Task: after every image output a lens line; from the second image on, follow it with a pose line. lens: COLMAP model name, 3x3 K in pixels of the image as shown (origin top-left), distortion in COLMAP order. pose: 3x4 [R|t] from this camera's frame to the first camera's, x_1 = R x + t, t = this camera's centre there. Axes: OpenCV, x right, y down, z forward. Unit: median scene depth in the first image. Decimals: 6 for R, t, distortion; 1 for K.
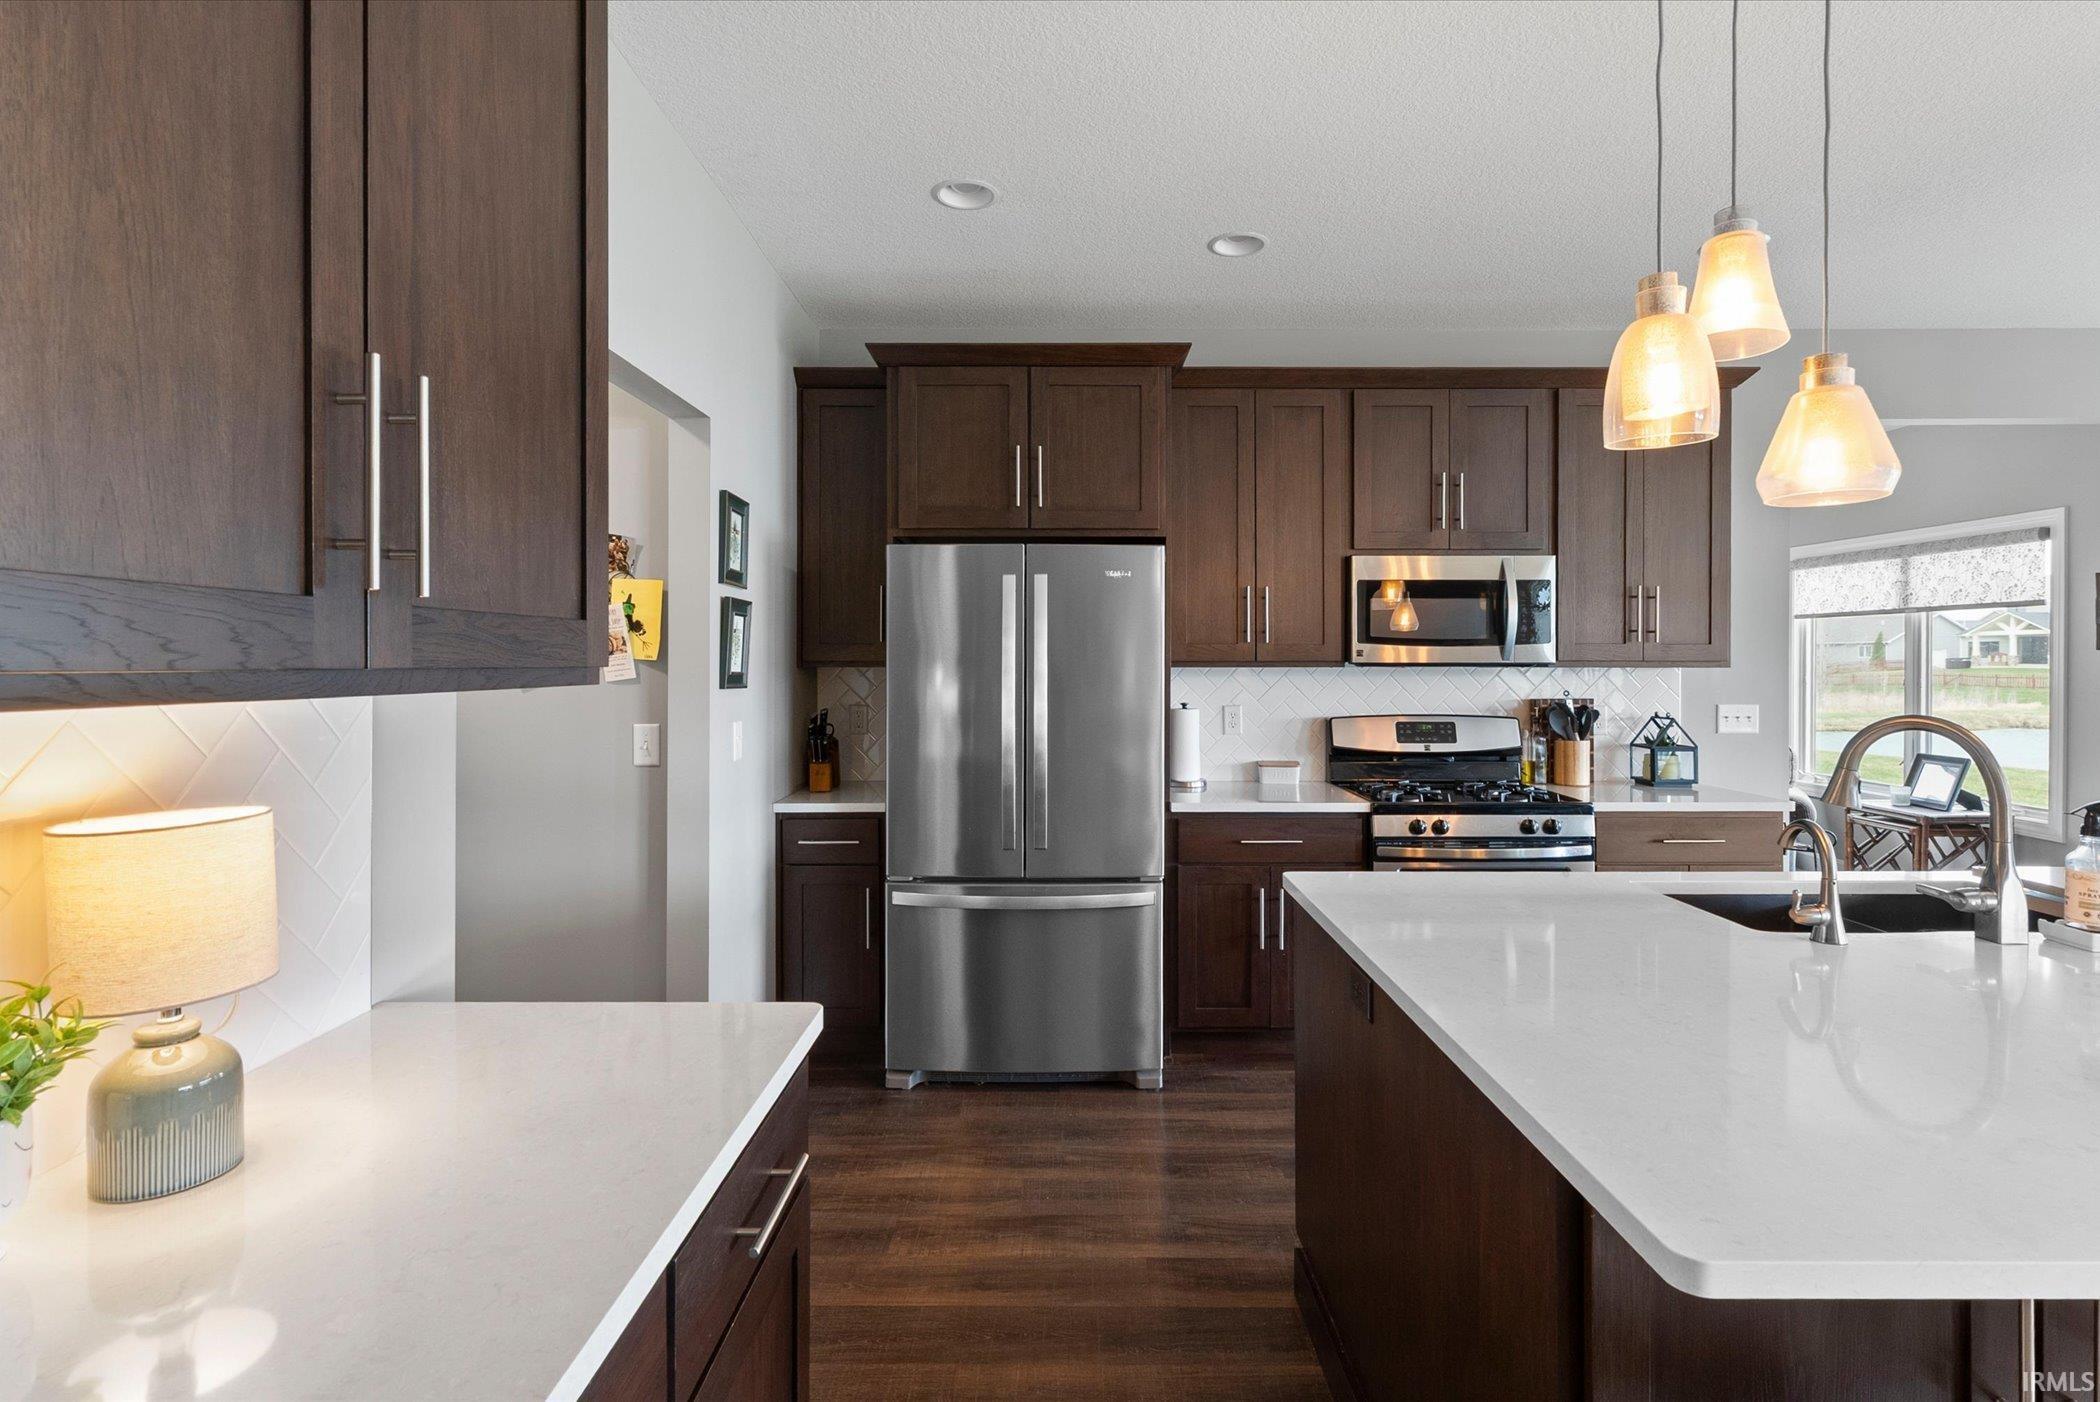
lens RADIAL K [[1014.9, 0, 1053.3], [0, 1014.9, 653.2], [0, 0, 1]] dist [0.003723, -0.000768]
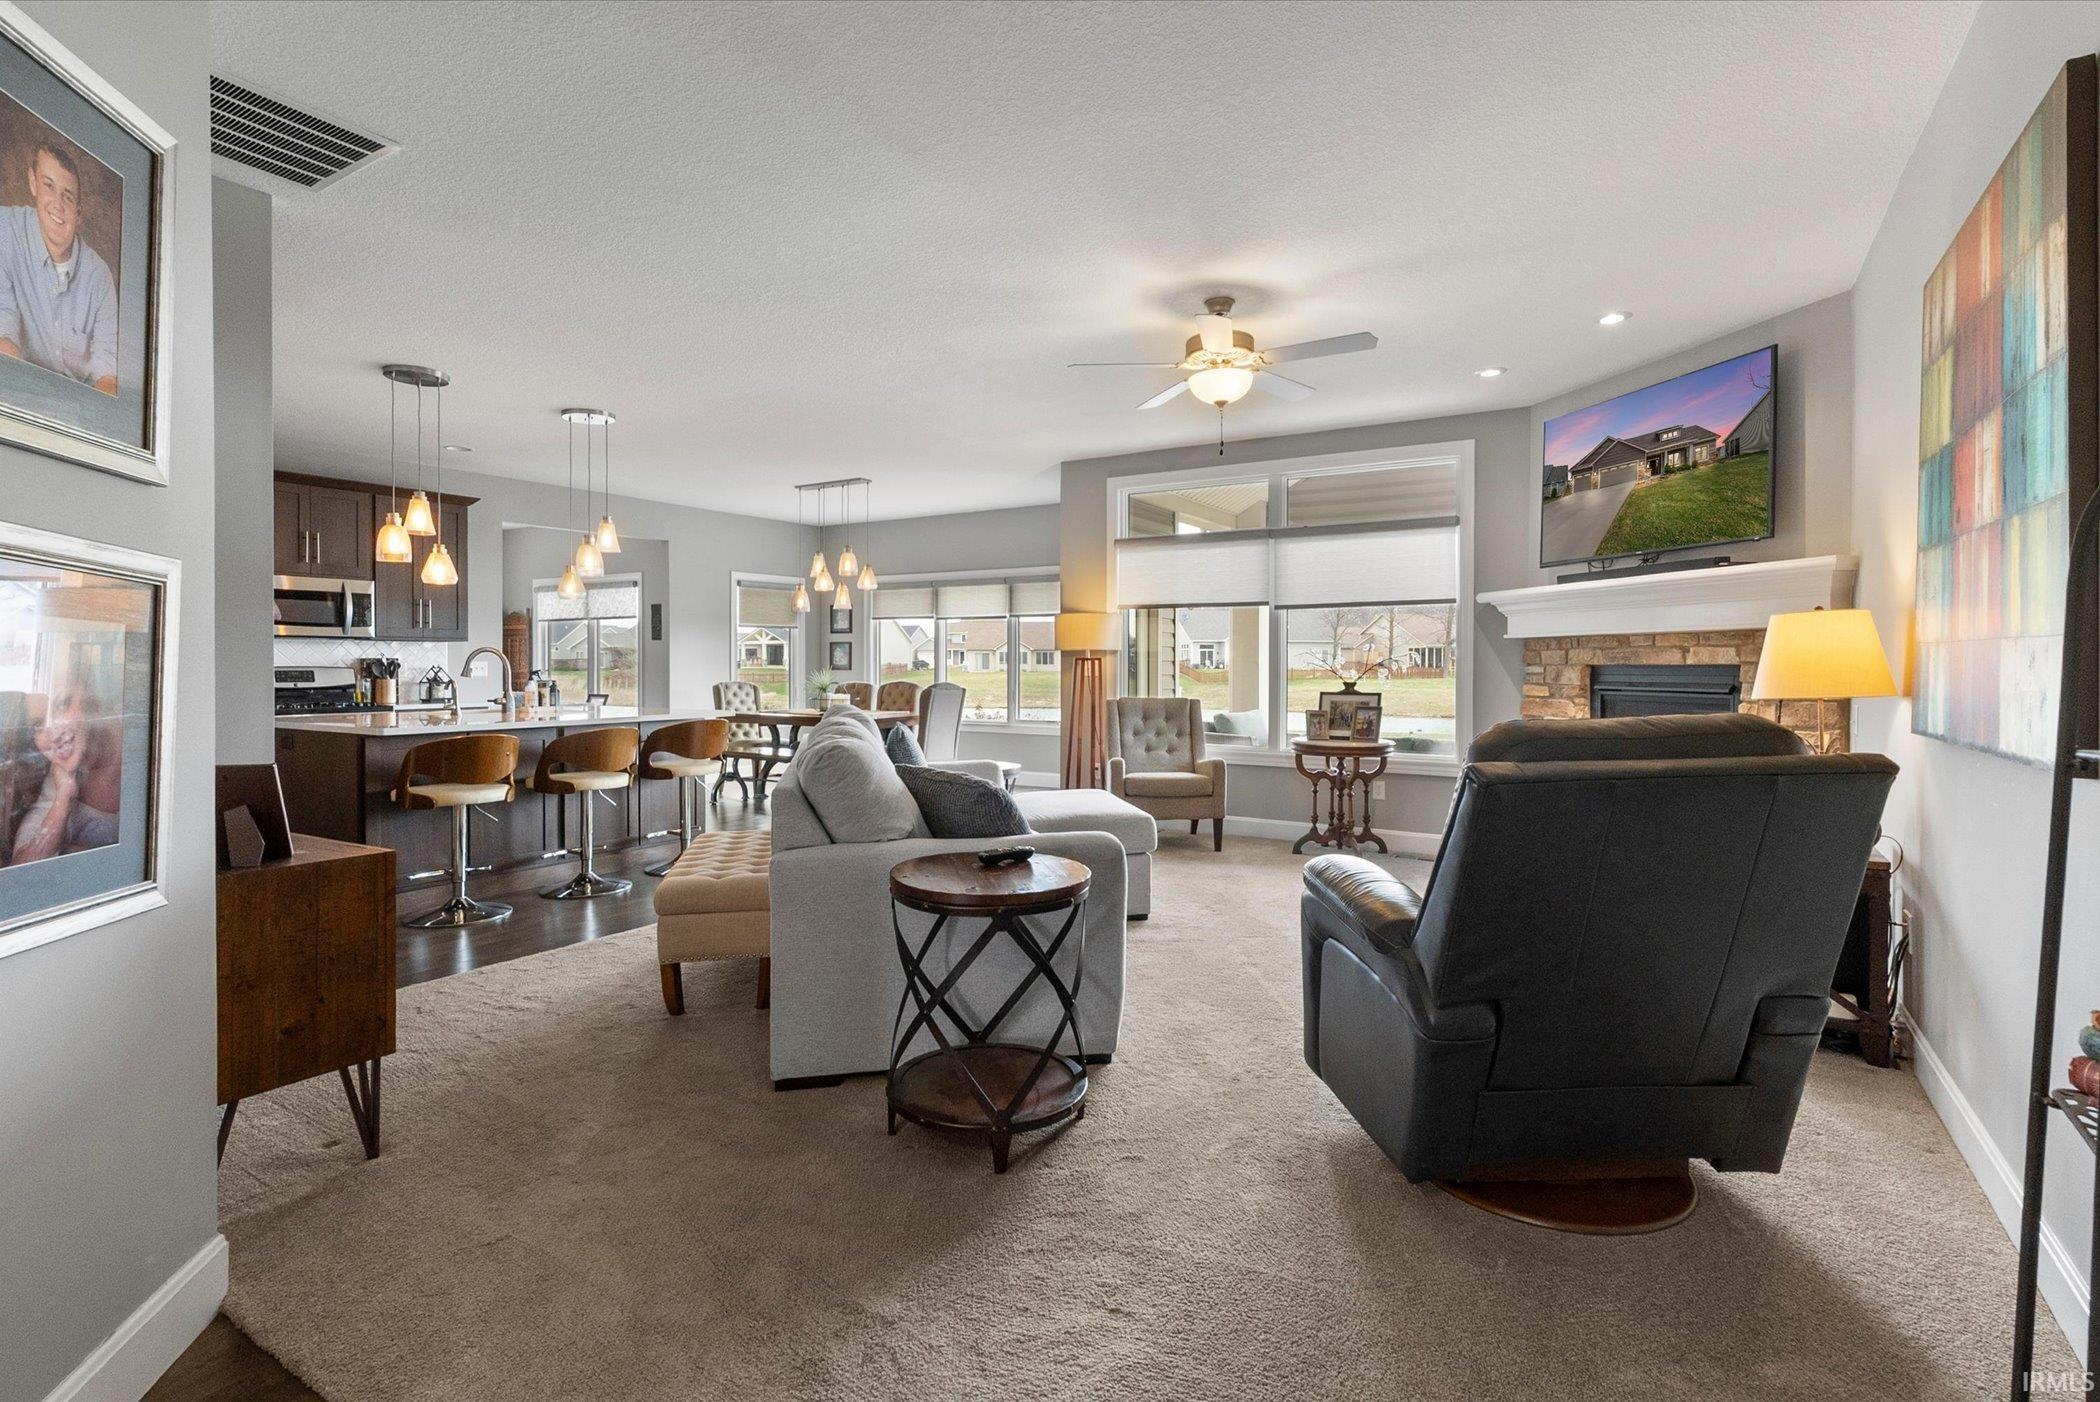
lens RADIAL K [[1014.9, 0, 1057.1], [0, 1014.9, 674.5], [0, 0, 1]] dist [0.003723, -0.000768]
pose [[0.518972, -0.009751, 0.854736, -0.449107], [-0.004397, 0.999891, 0.014077, 0.043845], [-0.854780, -0.011064, 0.518873, -1.031998]]
